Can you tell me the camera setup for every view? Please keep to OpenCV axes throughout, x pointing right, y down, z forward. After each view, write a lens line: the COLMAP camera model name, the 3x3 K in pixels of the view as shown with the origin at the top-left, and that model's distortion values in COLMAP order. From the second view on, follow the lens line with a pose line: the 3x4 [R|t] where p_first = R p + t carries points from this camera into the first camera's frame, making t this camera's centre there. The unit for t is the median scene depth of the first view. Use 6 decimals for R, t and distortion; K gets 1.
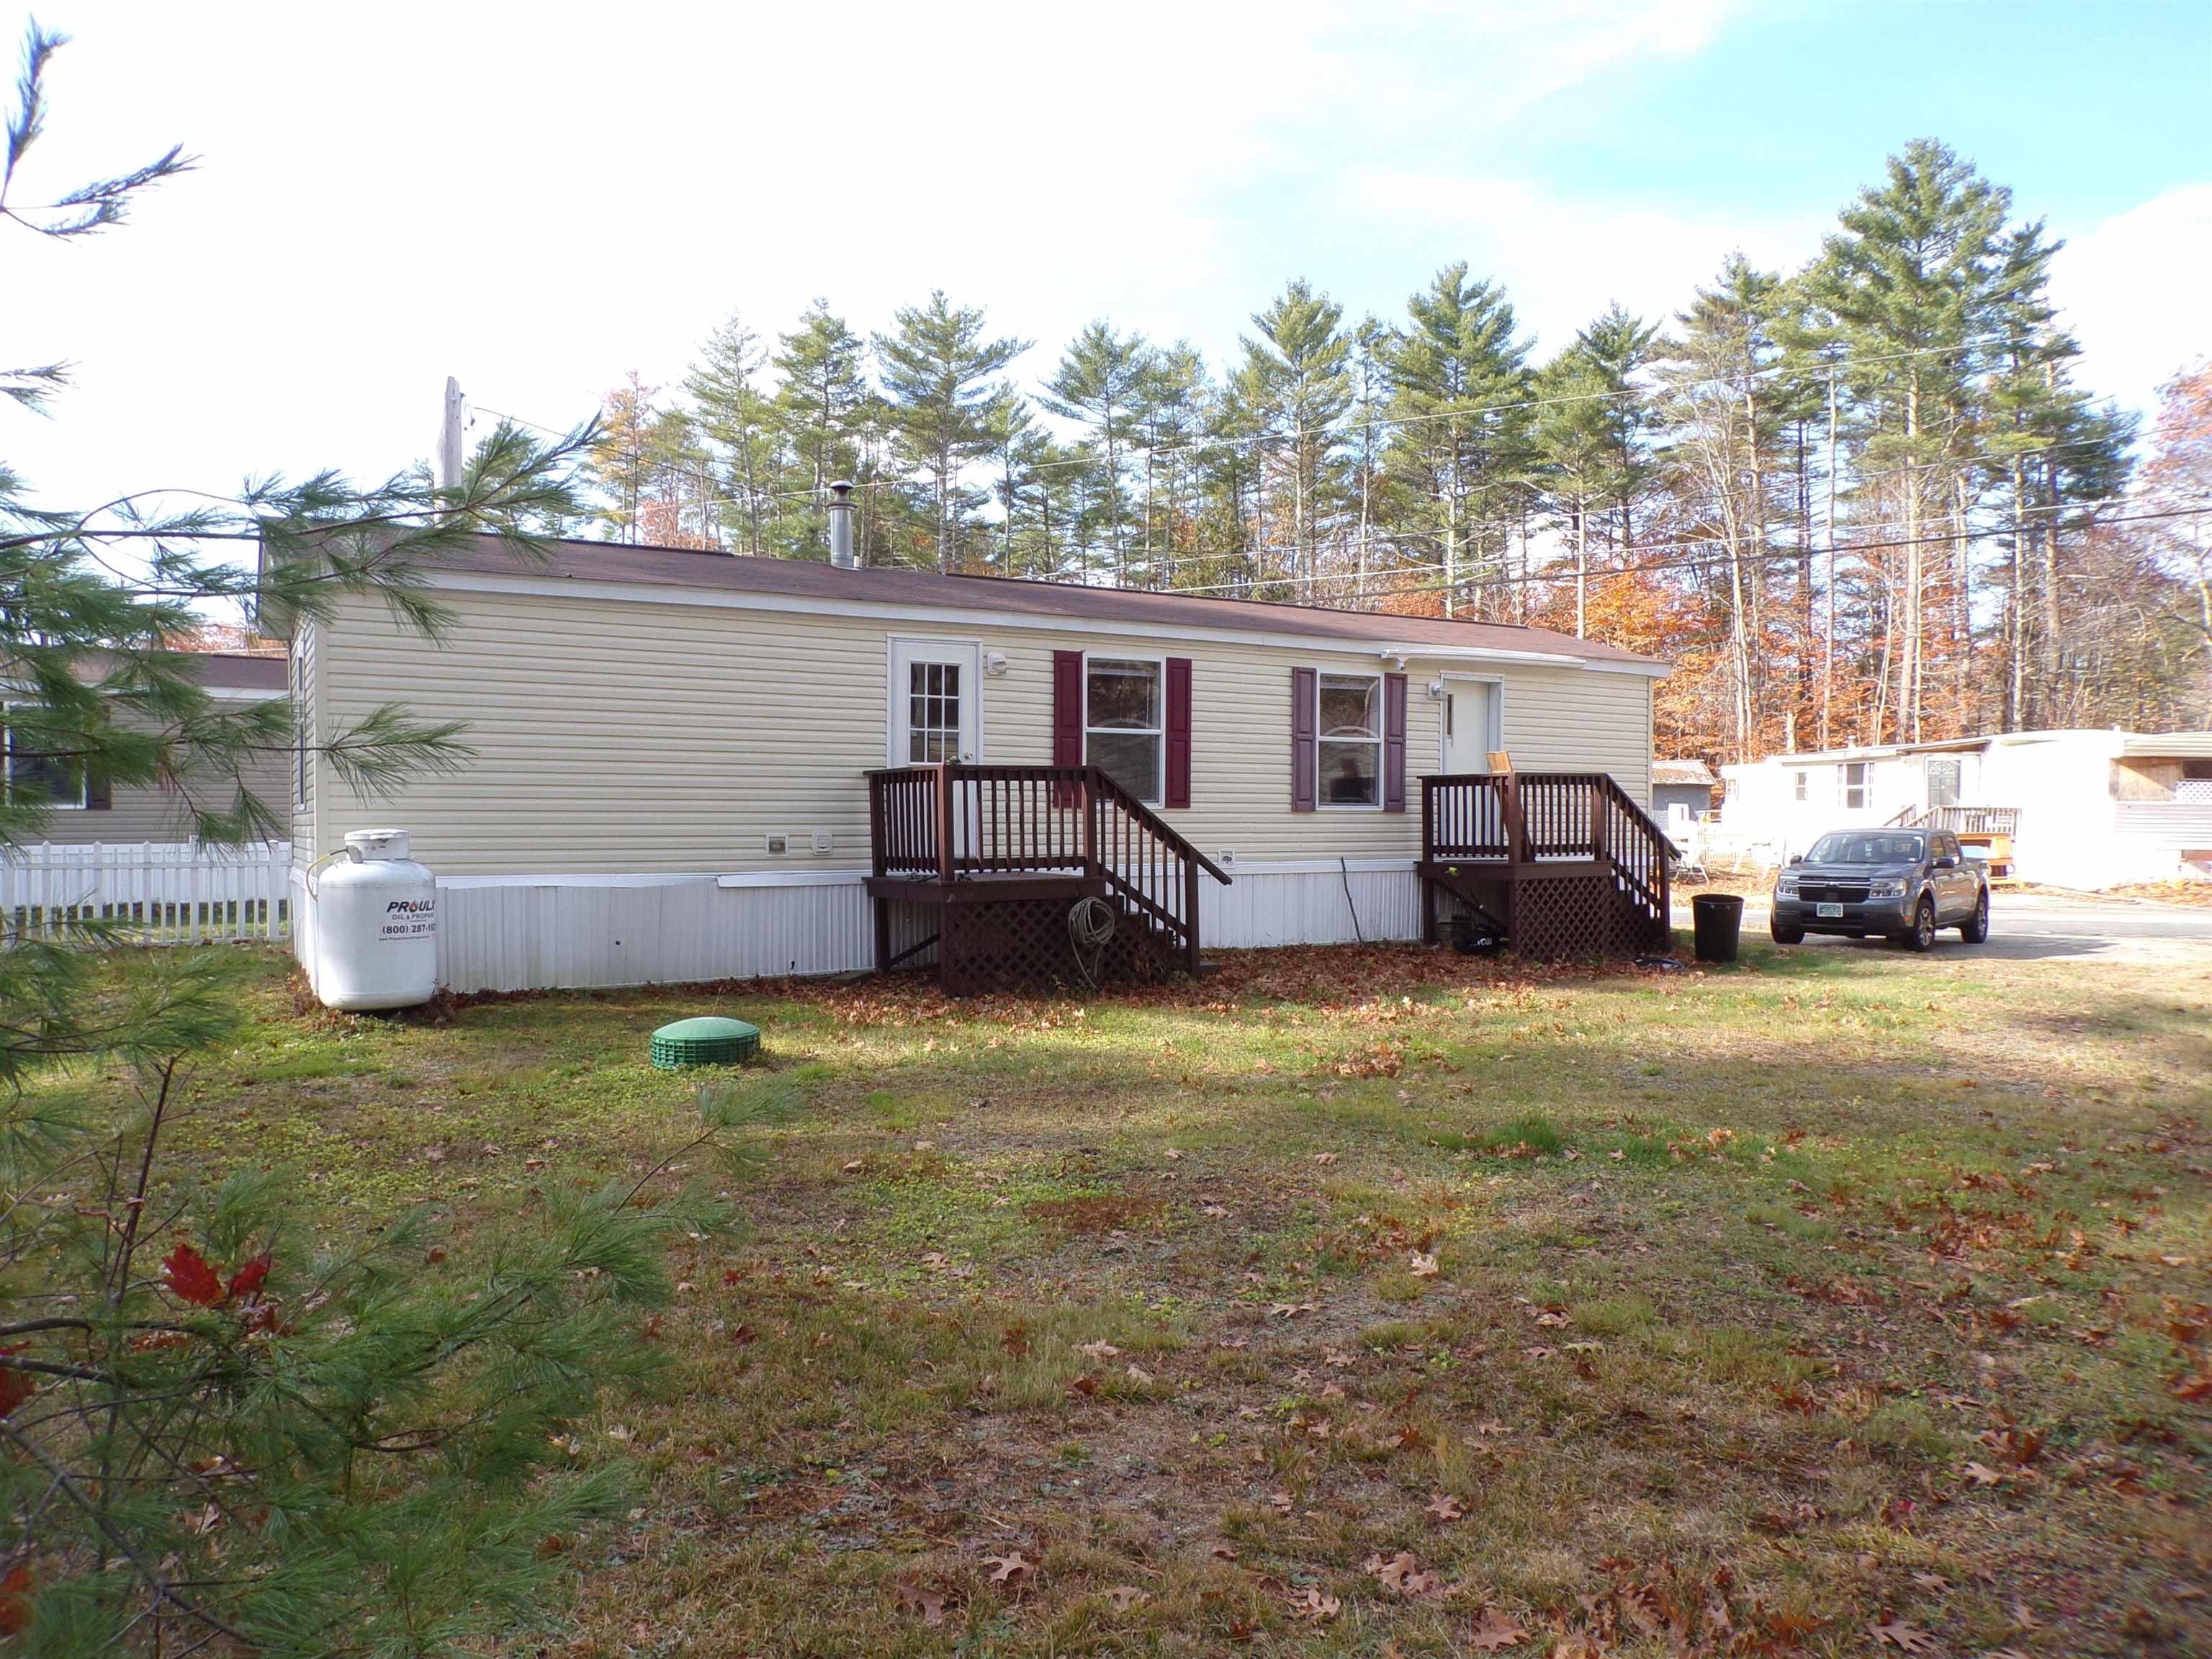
lens RADIAL K [[1553.7, 0, 1106.0], [0, 1553.7, 829.5], [0, 0, 1]] dist [0.000151, 0.004702]
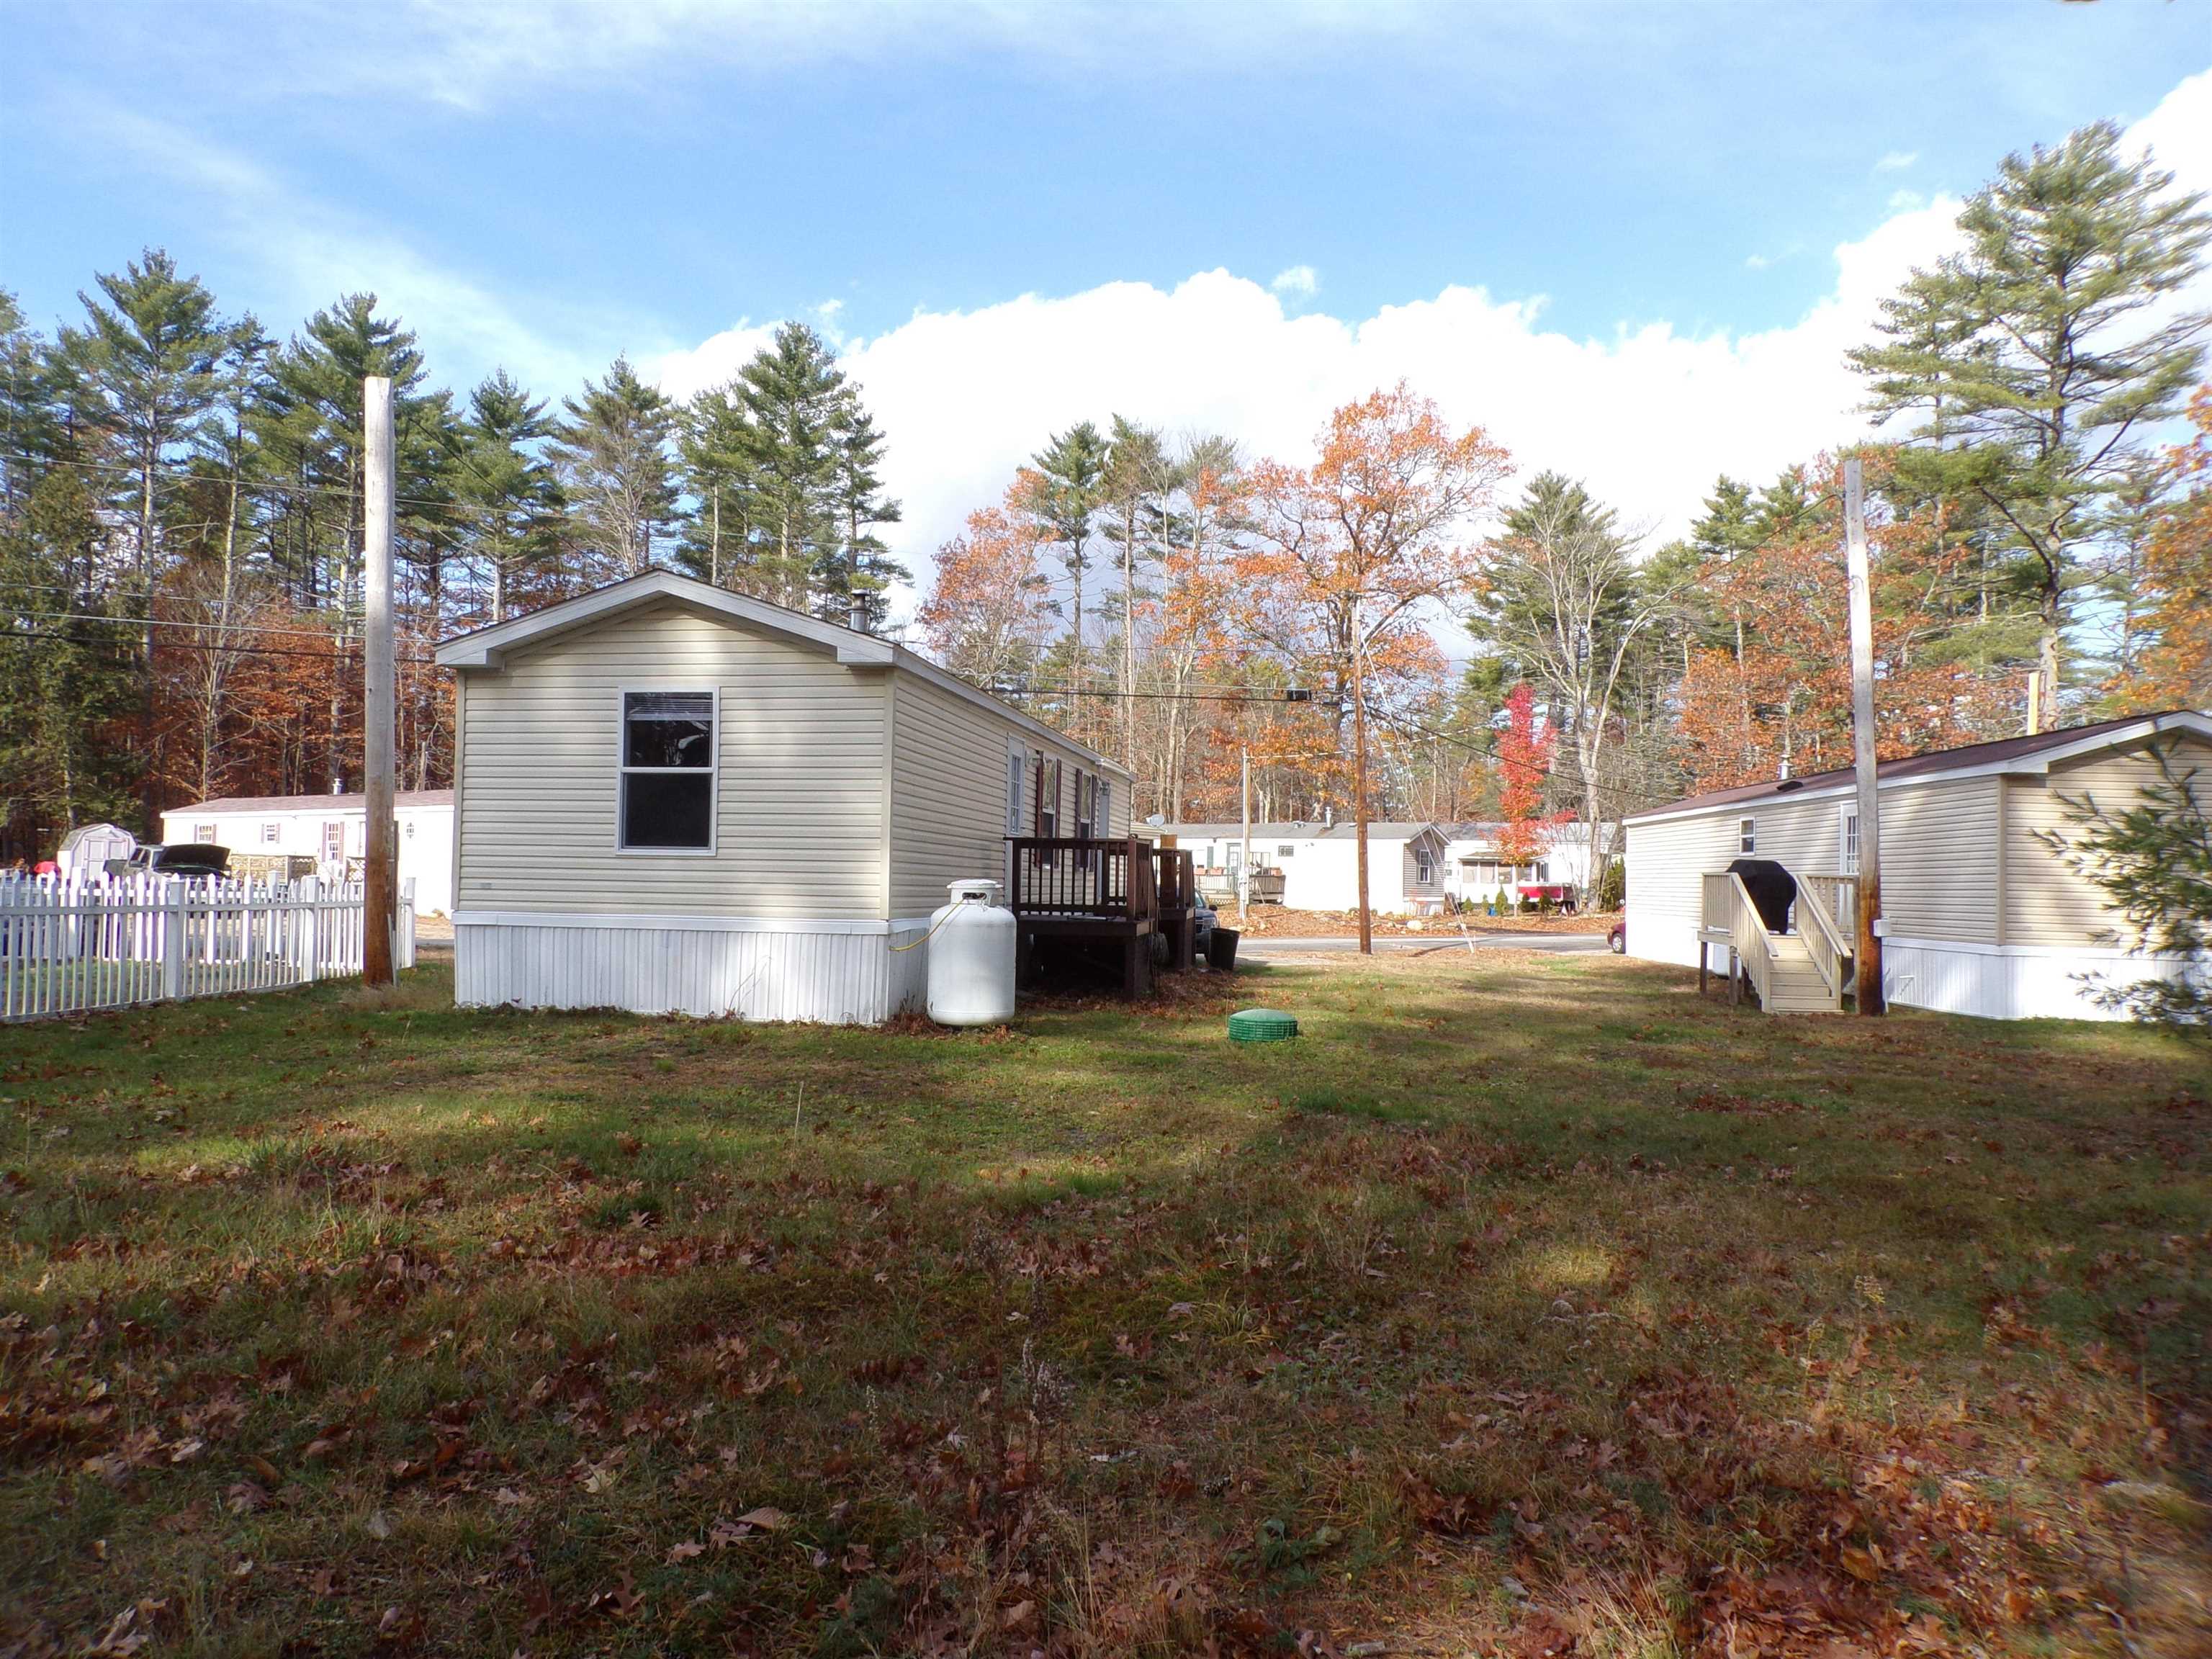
lens RADIAL K [[1553.7, 0, 1106.0], [0, 1553.7, 829.5], [0, 0, 1]] dist [0.000151, 0.004702]
pose [[0.616437, 0.026878, 0.786946, -0.253367], [-0.007050, 0.999566, -0.028618, -0.002406], [-0.787373, 0.012093, 0.616358, 0.032691]]
